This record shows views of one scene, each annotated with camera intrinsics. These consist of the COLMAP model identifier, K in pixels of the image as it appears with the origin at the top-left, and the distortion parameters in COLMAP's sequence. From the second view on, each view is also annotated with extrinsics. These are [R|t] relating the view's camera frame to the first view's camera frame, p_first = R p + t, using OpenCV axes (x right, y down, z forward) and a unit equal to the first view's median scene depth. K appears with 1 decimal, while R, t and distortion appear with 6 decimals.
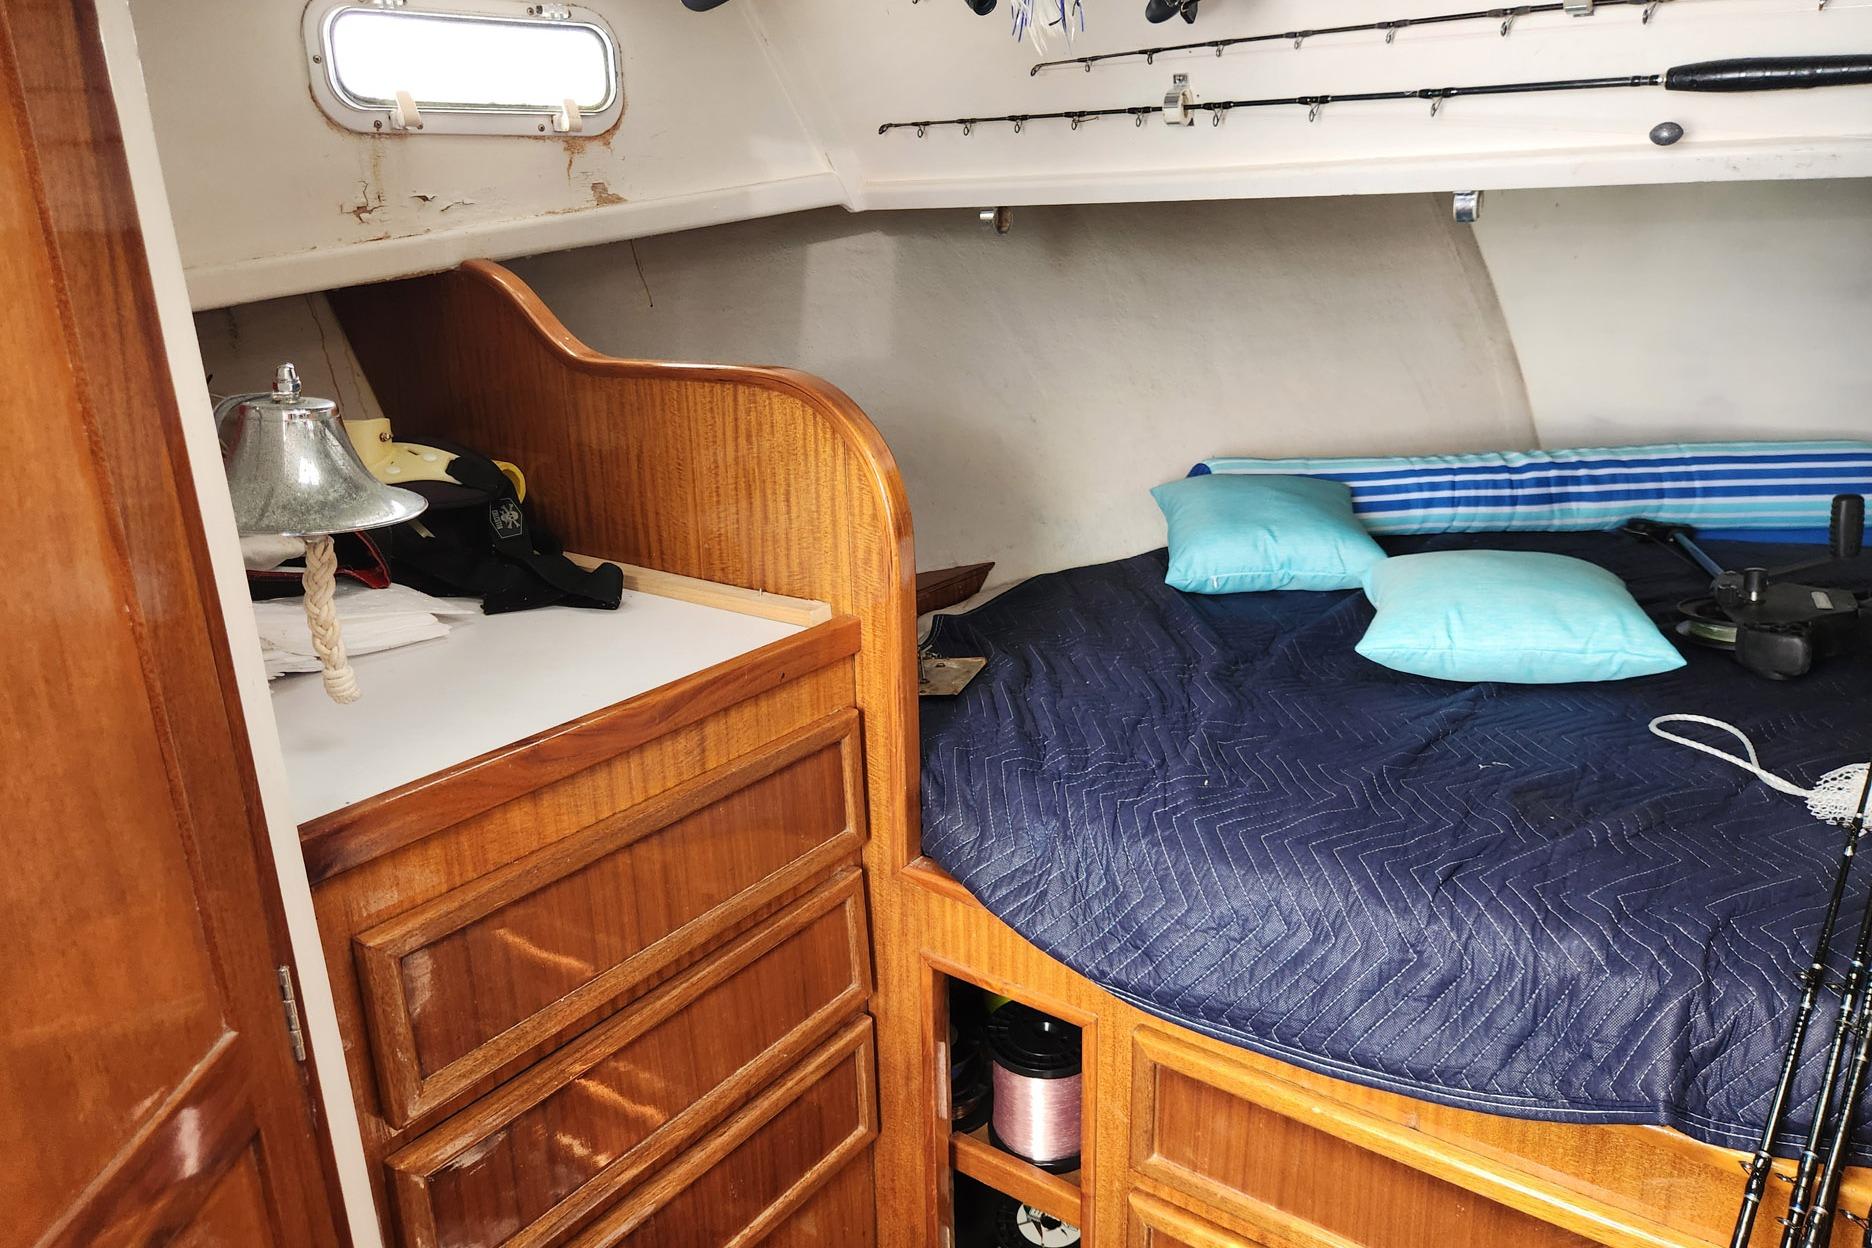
lens RADIAL K [[1268.4, 0, 931.5], [0, 1268.4, 615.0], [0, 0, 1]] dist [0.055696, -0.059087]
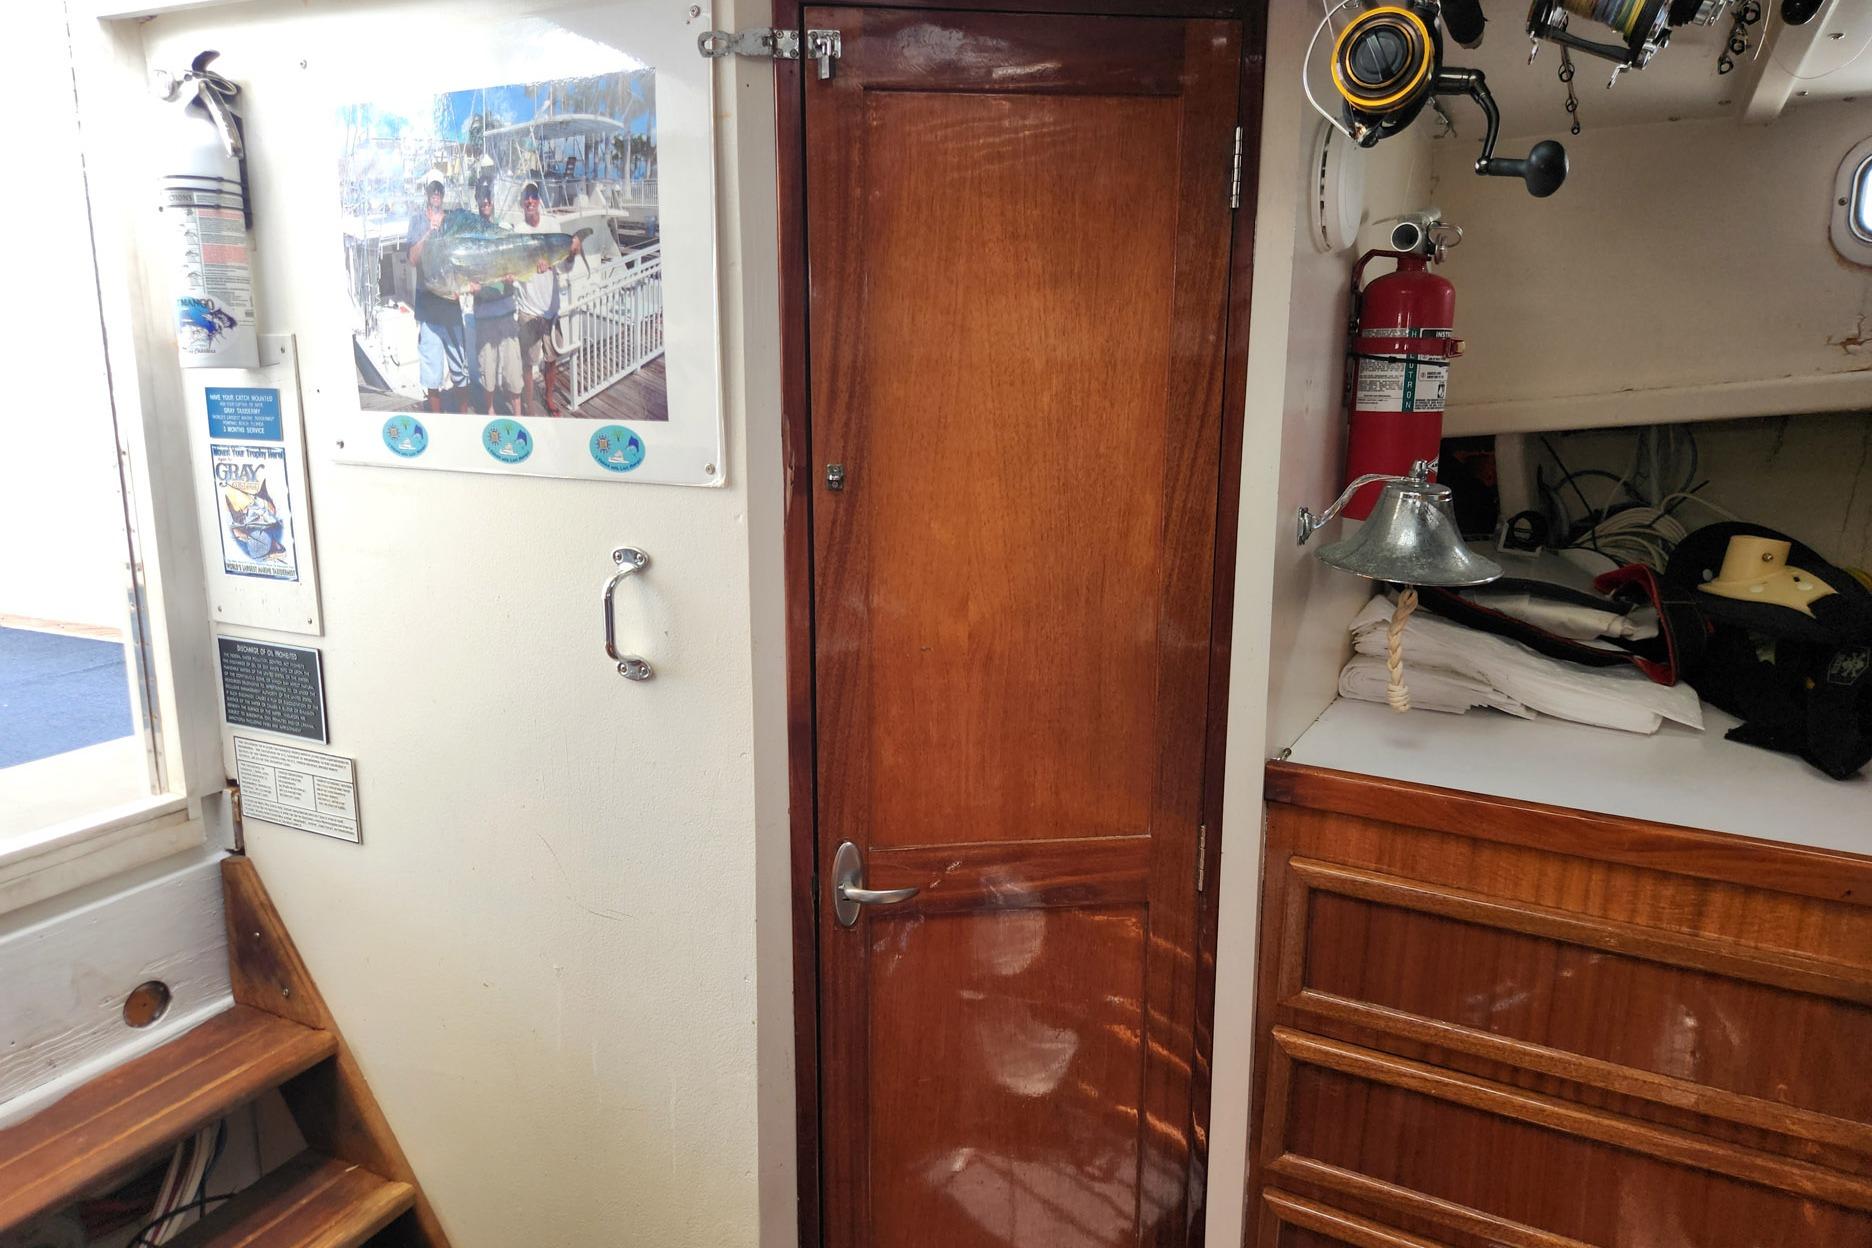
lens RADIAL K [[1268.4, 0, 931.5], [0, 1268.4, 615.0], [0, 0, 1]] dist [0.055696, -0.059087]
pose [[0.146692, 0.240208, -0.959574, 0.604535], [-0.302951, 0.934362, 0.187584, -0.107777], [0.941648, 0.263187, 0.209835, 0.205294]]
